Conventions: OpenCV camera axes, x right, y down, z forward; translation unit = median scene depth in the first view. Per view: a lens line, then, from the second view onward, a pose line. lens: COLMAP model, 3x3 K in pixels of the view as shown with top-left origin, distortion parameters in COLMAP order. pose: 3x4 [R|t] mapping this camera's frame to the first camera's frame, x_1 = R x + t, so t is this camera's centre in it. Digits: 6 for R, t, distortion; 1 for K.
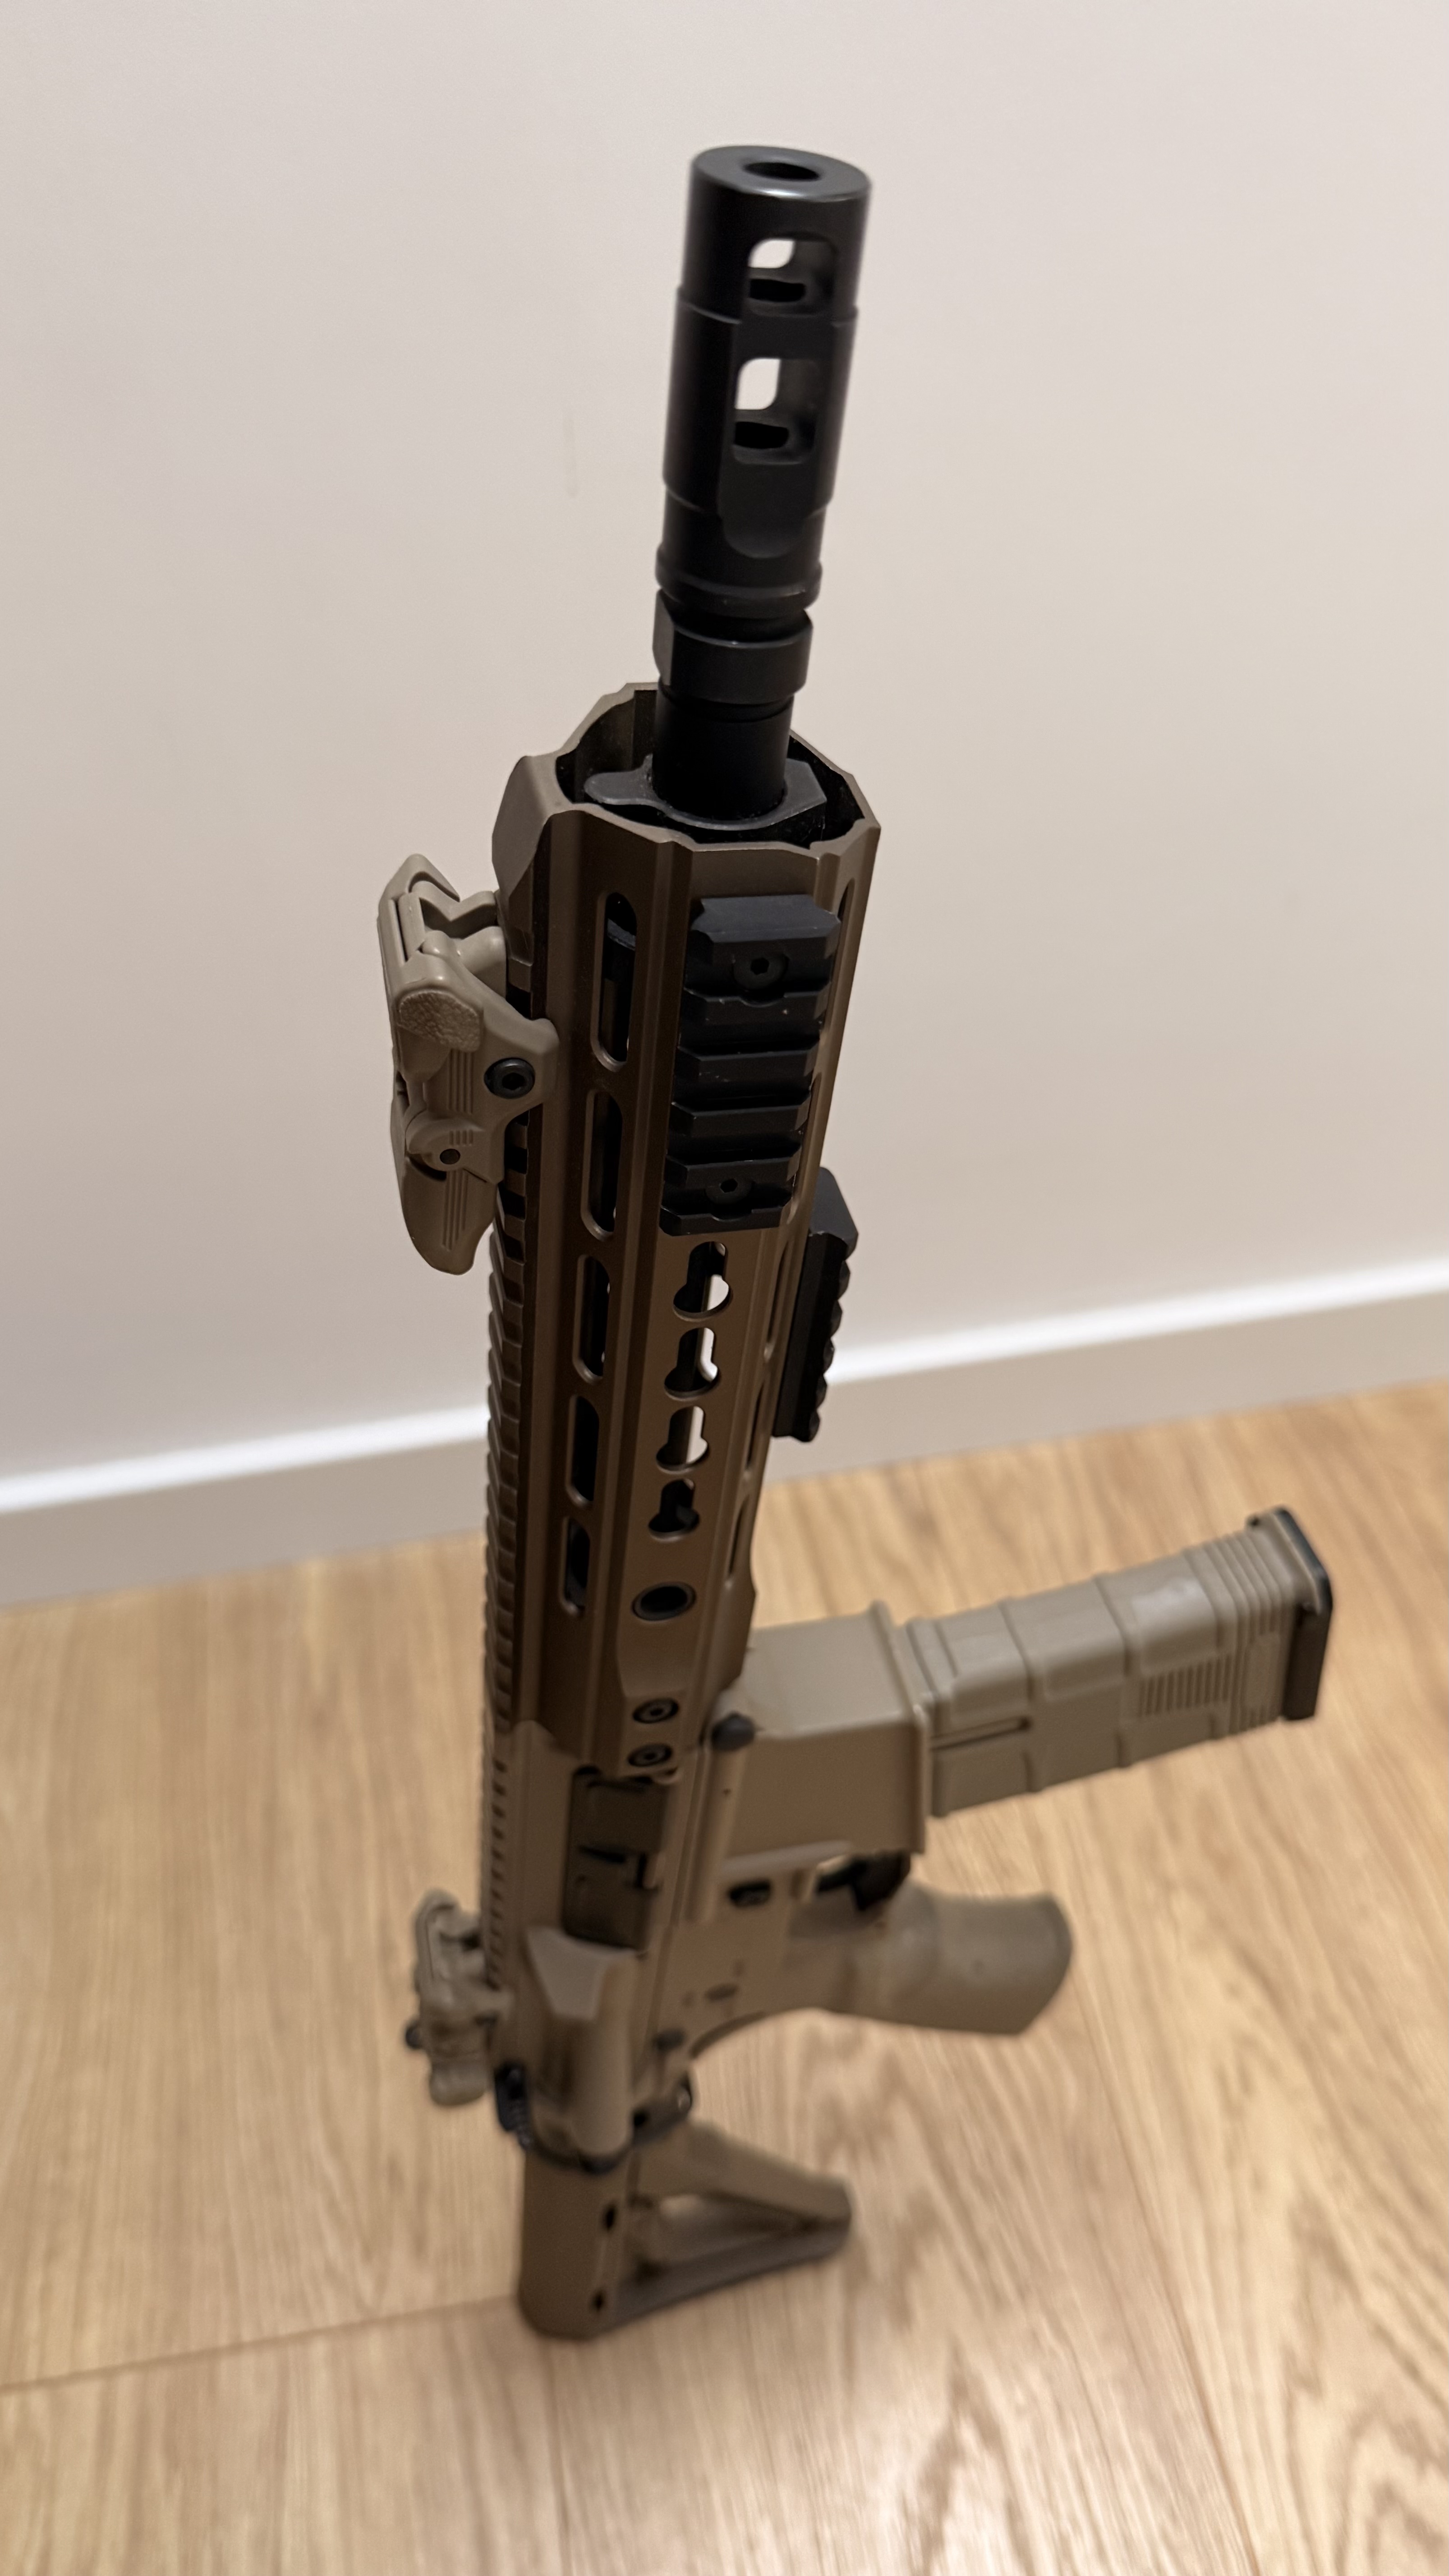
lens RADIAL K [[1957.5, 0, 720.8], [0, 1957.5, 1282.3], [0, 0, 1]] dist [-0.027096, 0.017866]
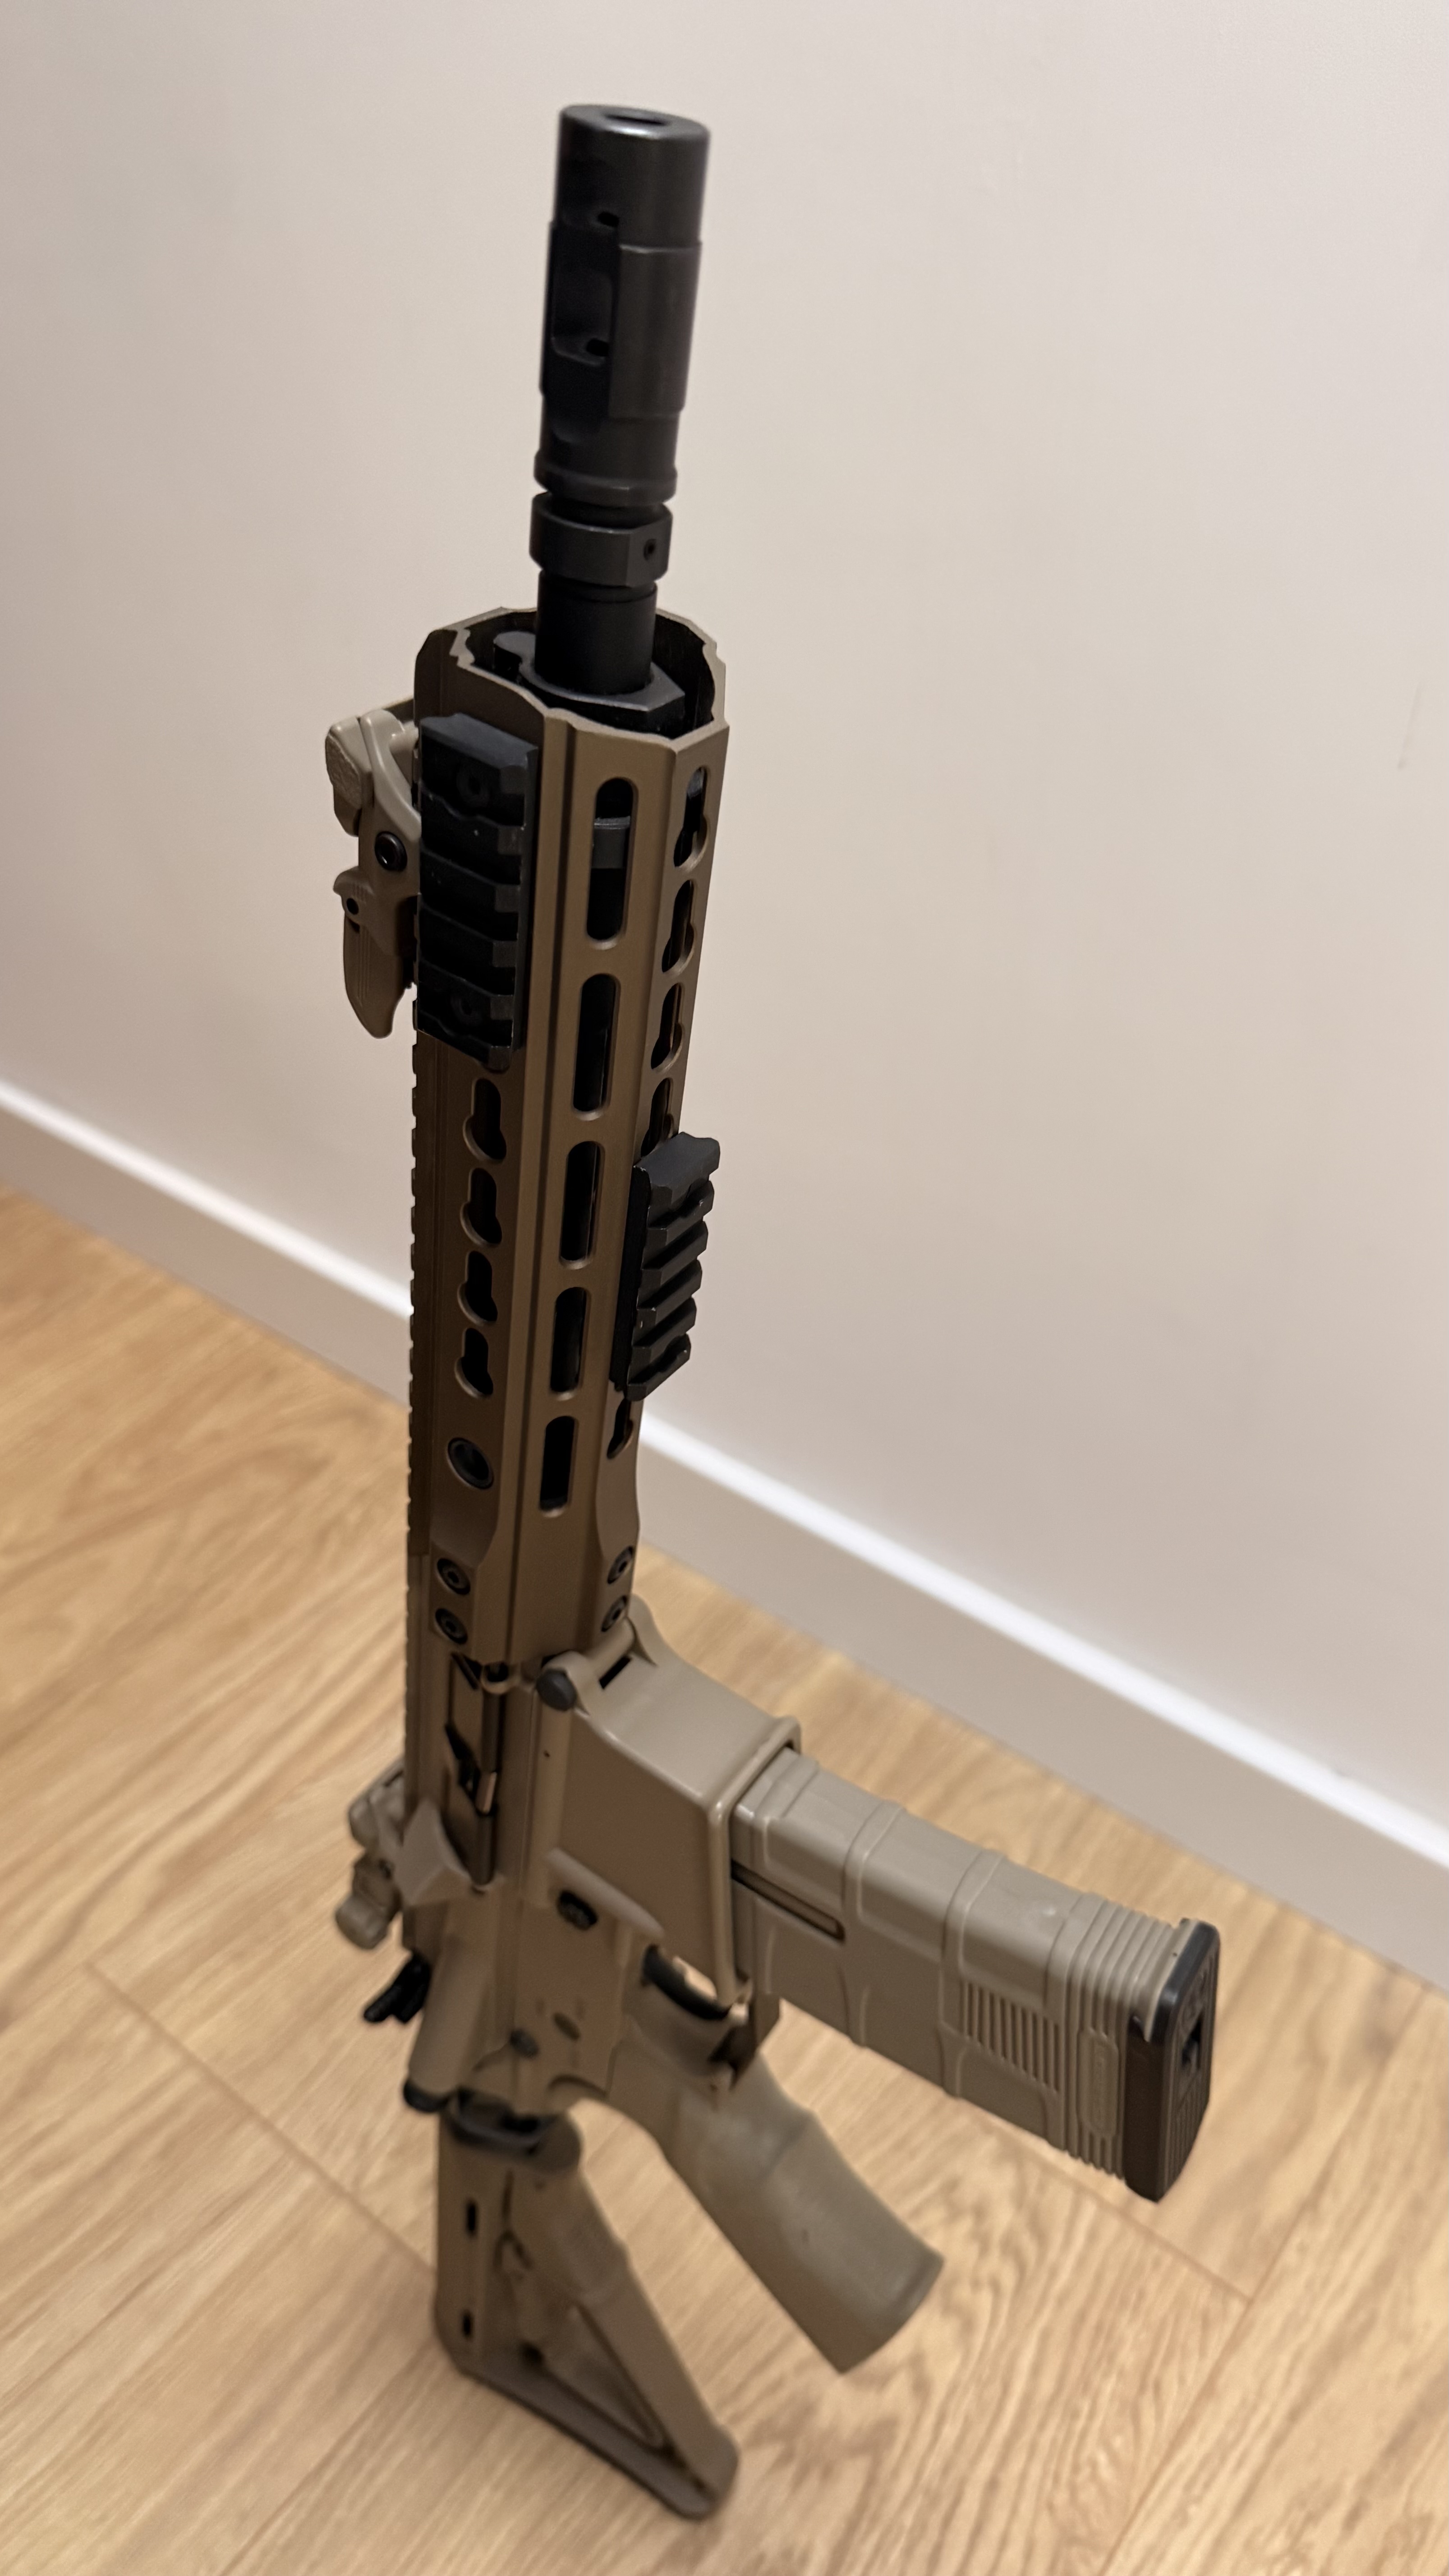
lens RADIAL K [[1935.0, 0, 727.8], [0, 1935.0, 1302.9], [0, 0, 1]] dist [-0.005165, -0.002452]
pose [[0.673053, 0.473223, -0.568383, 0.330227], [-0.560915, 0.827503, 0.024750, -0.007185], [0.482051, 0.302157, 0.822391, 0.092323]]
